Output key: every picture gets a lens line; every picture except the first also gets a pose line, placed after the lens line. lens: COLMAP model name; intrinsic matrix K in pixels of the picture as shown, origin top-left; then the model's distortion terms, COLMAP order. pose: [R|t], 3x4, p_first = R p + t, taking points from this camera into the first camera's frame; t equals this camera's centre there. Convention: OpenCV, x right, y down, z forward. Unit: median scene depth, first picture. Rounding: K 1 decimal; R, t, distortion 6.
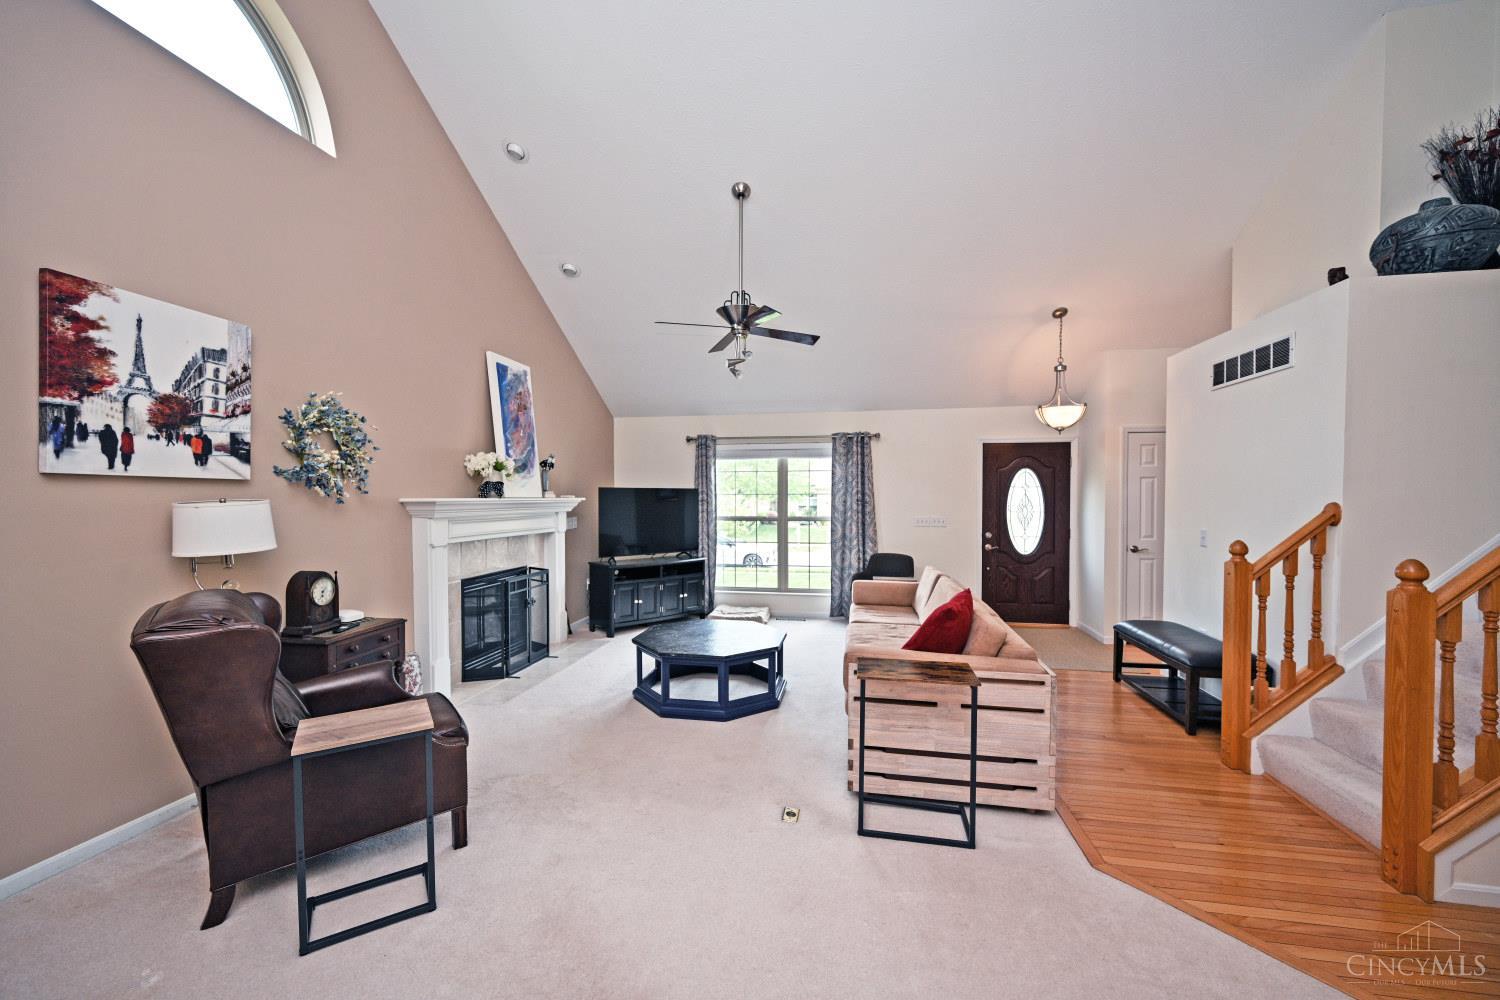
lens RADIAL K [[589.6, 0, 748.5], [0, 589.6, 504.9], [0, 0, 1]] dist [-0.000445, 0.000417]
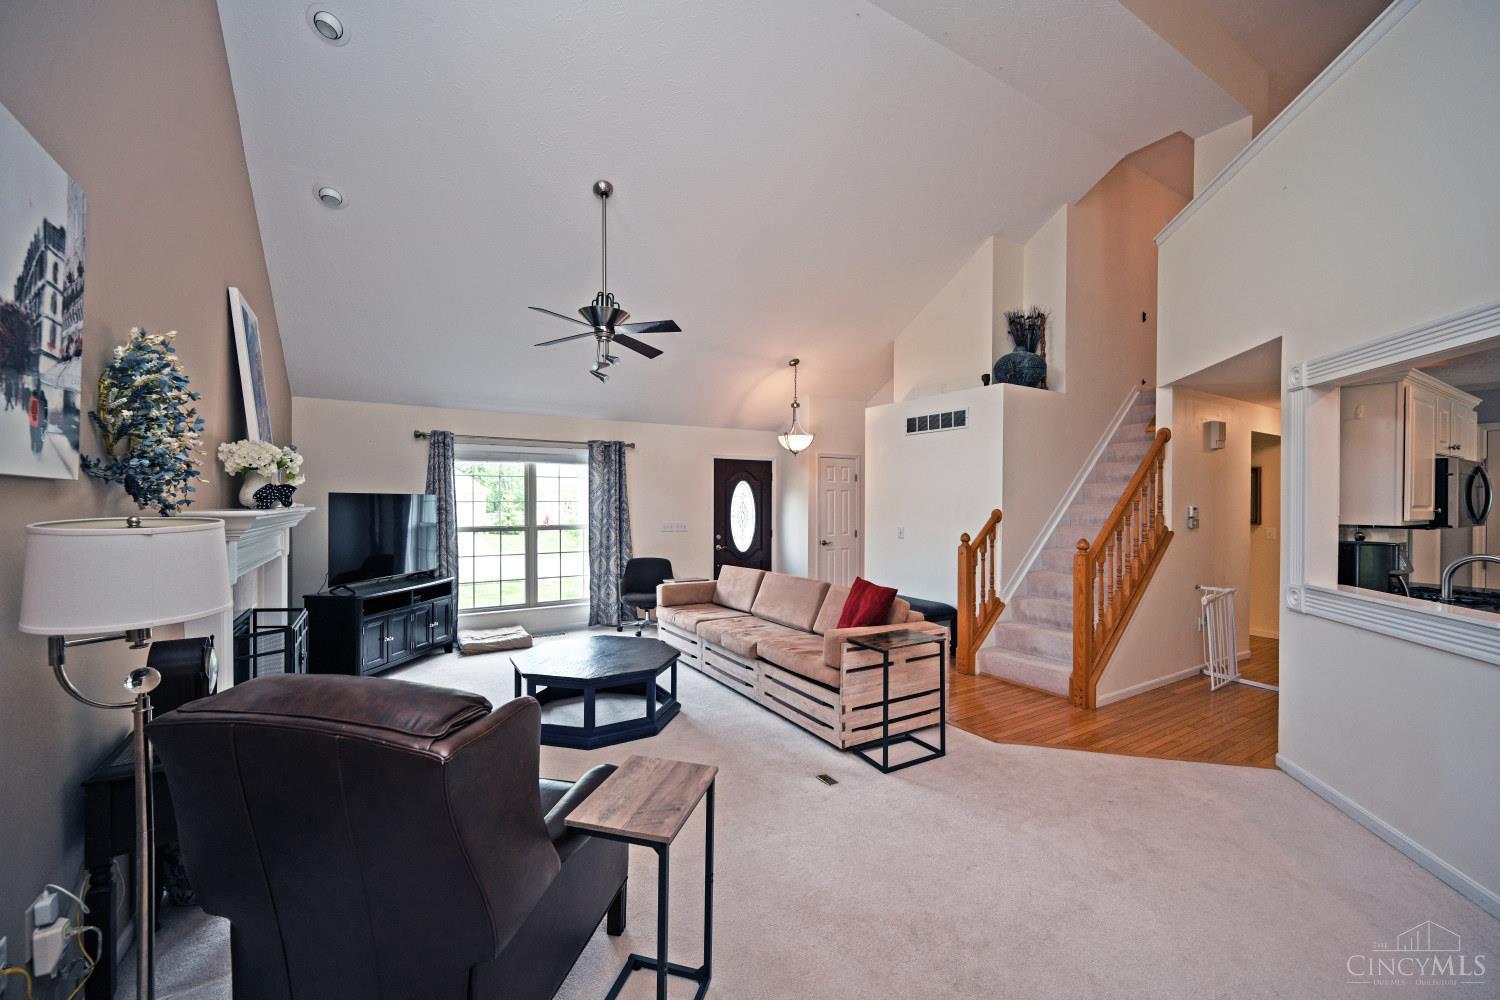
lens RADIAL K [[589.4, 0, 745.2], [0, 589.4, 502.7], [0, 0, 1]] dist [-0.000266, 0.000039]
pose [[0.743721, 0.000243, 0.668490, -0.456877], [0.007341, 0.999937, -0.008530, -0.008664], [-0.668450, 0.011251, 0.743672, 0.127298]]
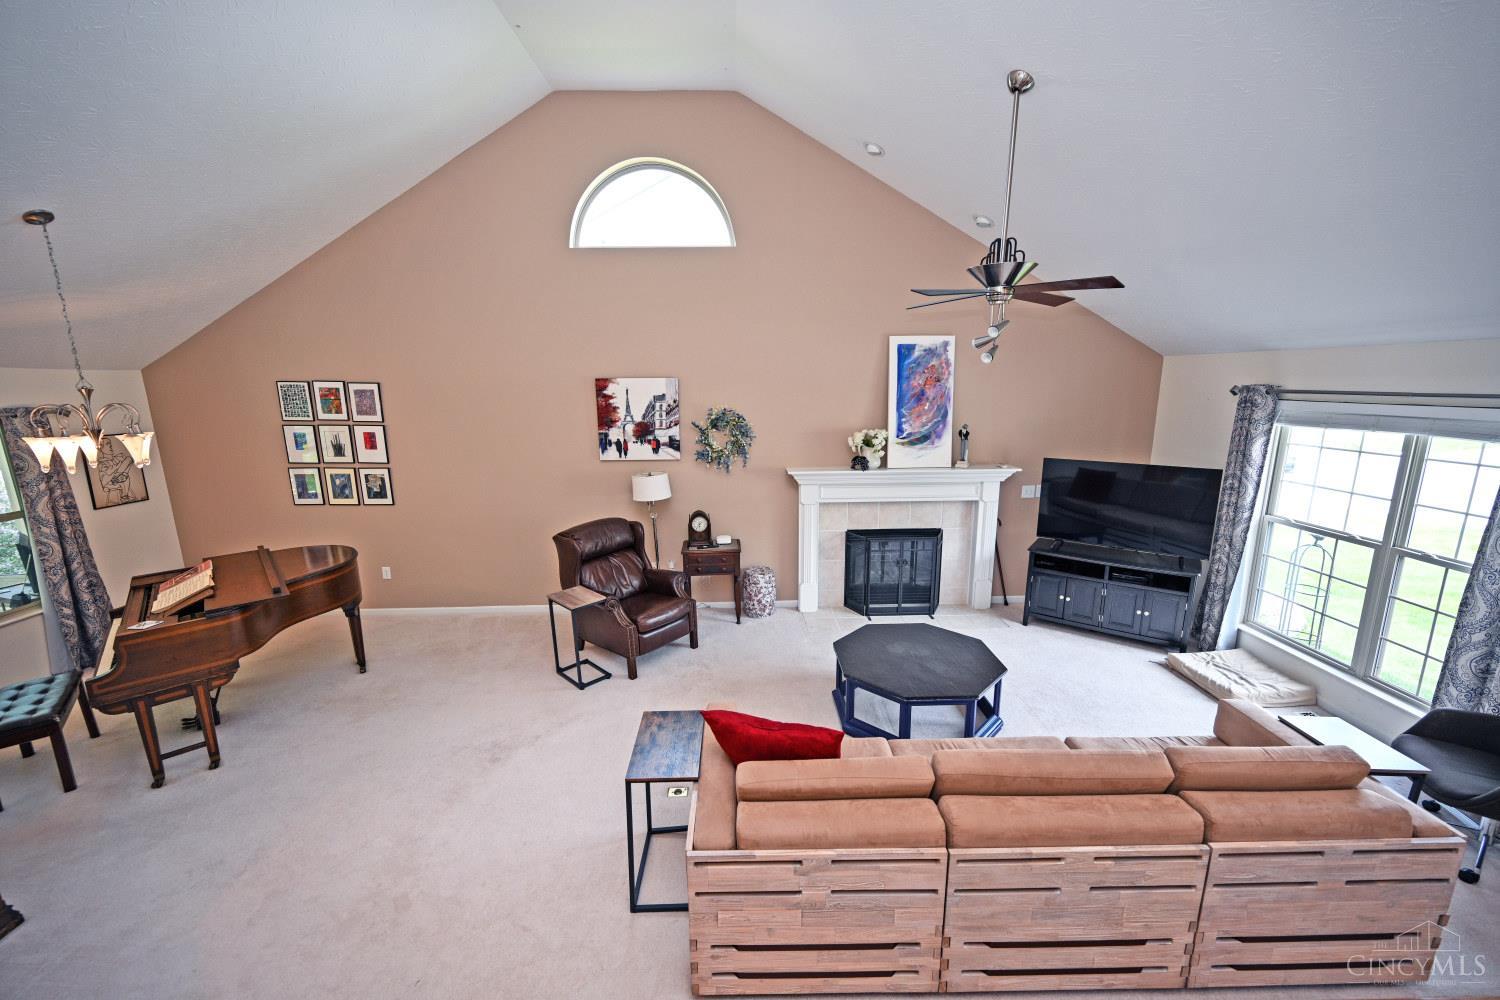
lens RADIAL K [[589.6, 0, 748.5], [0, 589.6, 504.9], [0, 0, 1]] dist [-0.000445, 0.000417]
pose [[0.200272, 0.200200, -0.959068, 0.642434], [-0.002737, 0.979010, 0.203792, -0.174885], [0.979737, -0.038189, 0.196616, 0.506609]]
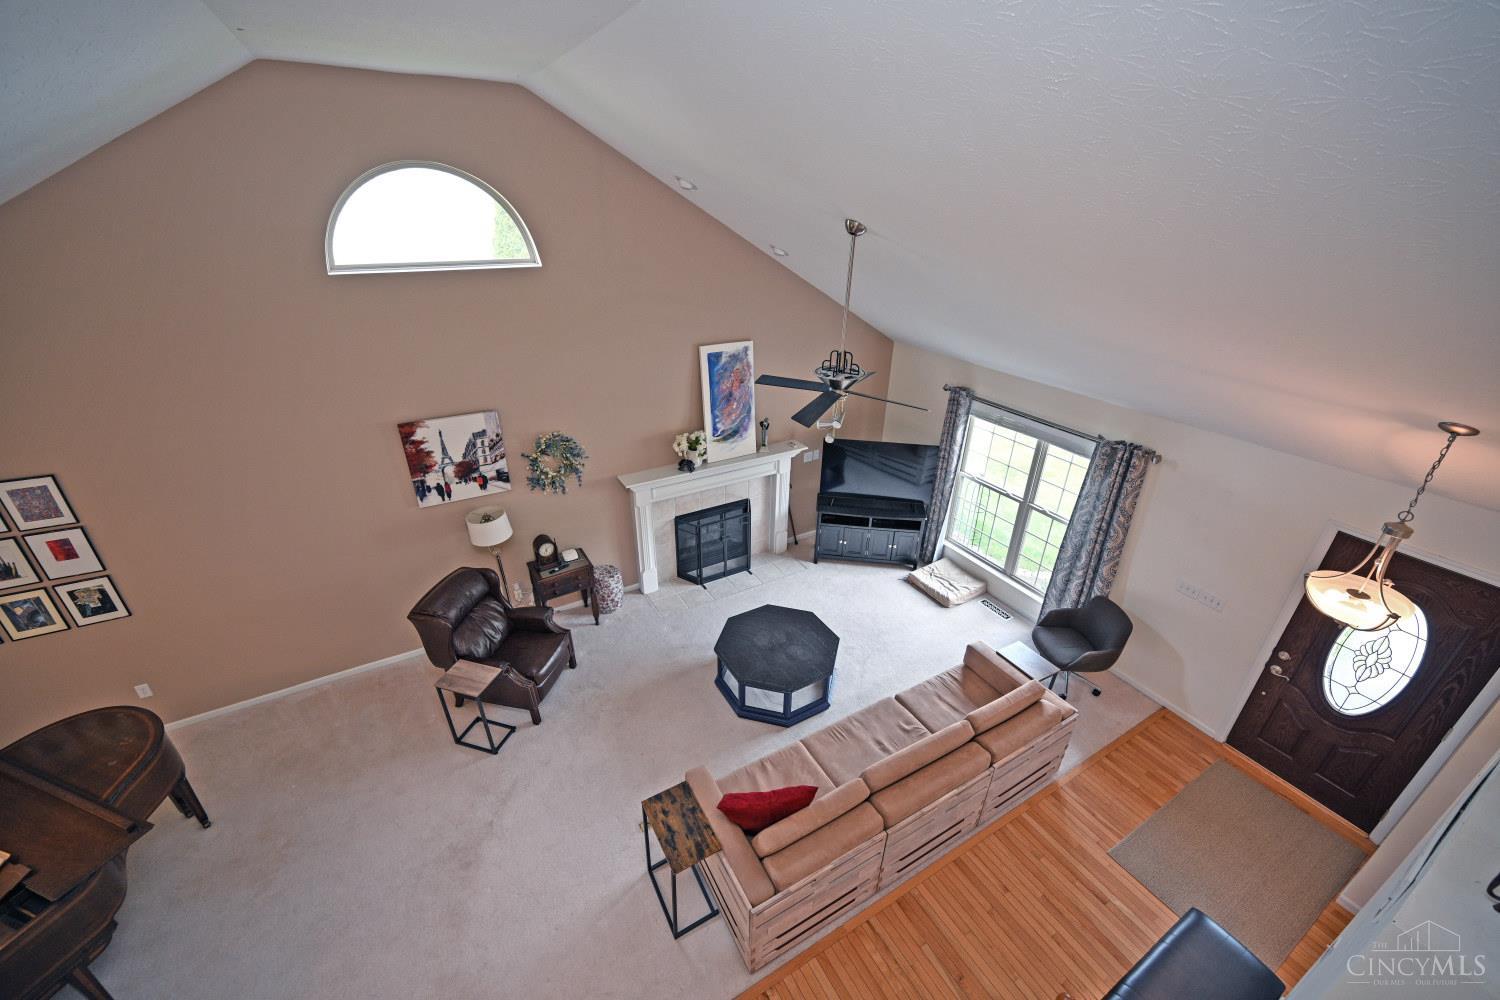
lens RADIAL K [[591.1, 0, 750.0], [0, 591.1, 500.0], [0, 0, 1]] dist [0.000511, 0.000085]
pose [[0.650044, 0.356051, -0.671320, 0.545735], [-0.024434, 0.892773, 0.449844, -0.526017], [0.759503, -0.276015, 0.589042, 0.282707]]
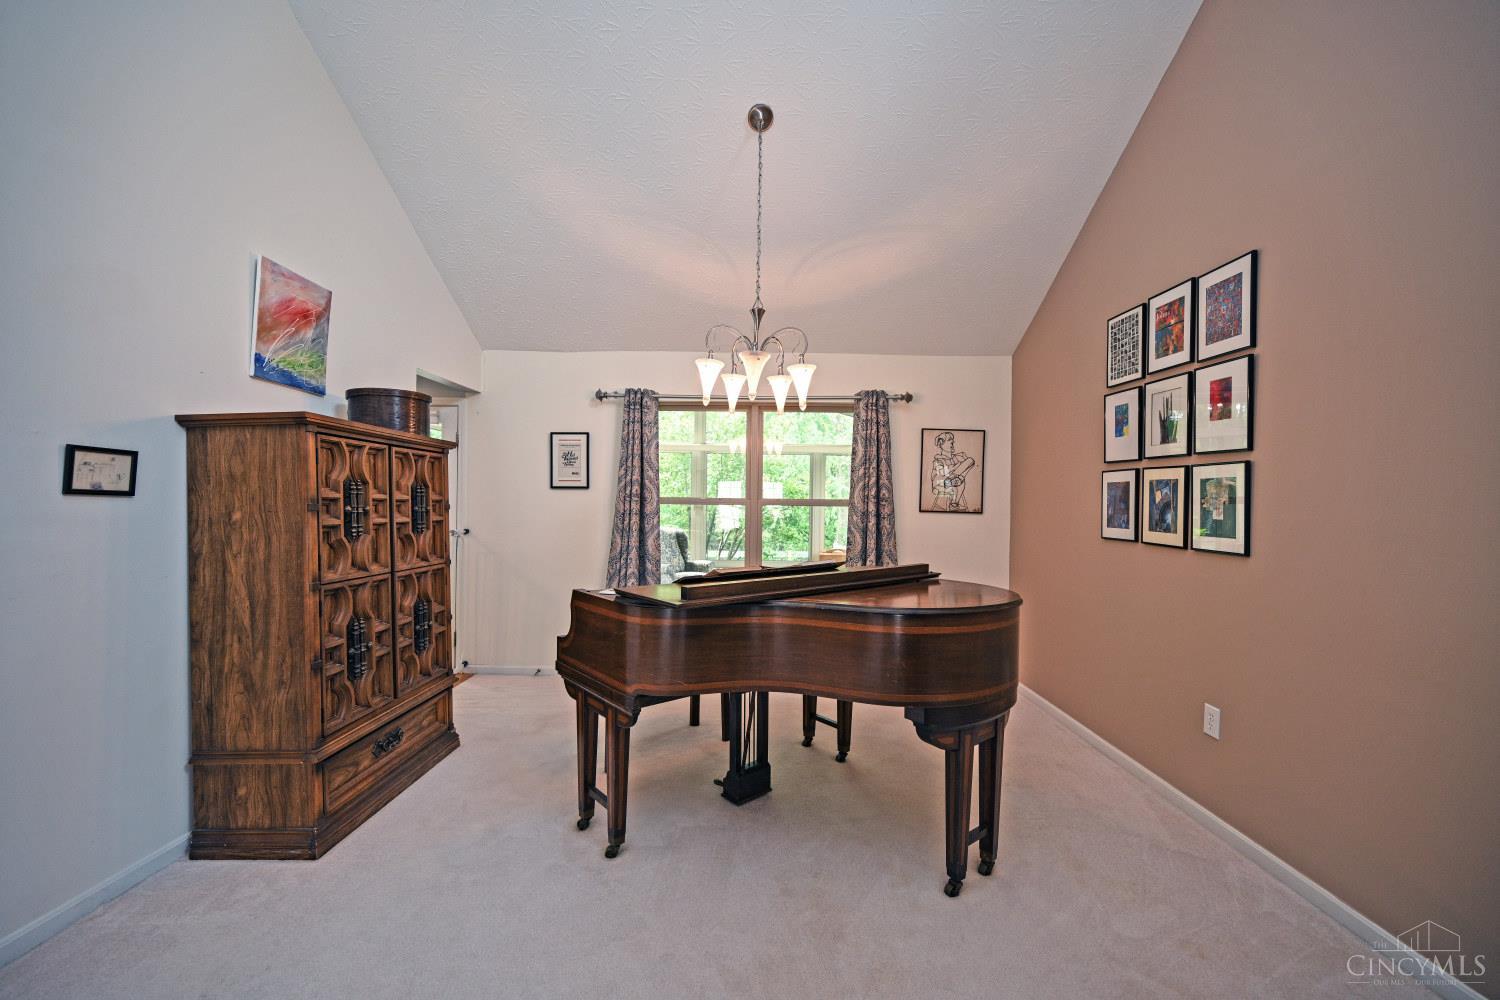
lens RADIAL K [[603.1, 0, 750.0], [0, 603.1, 500.0], [0, 0, 1]] dist [-0.000244, 0.000003]
pose [[-0.982178, -0.004325, -0.187902, -0.152394], [-0.006894, 0.999891, 0.013022, 0.018063], [0.187826, 0.014085, -0.982101, 0.434271]]
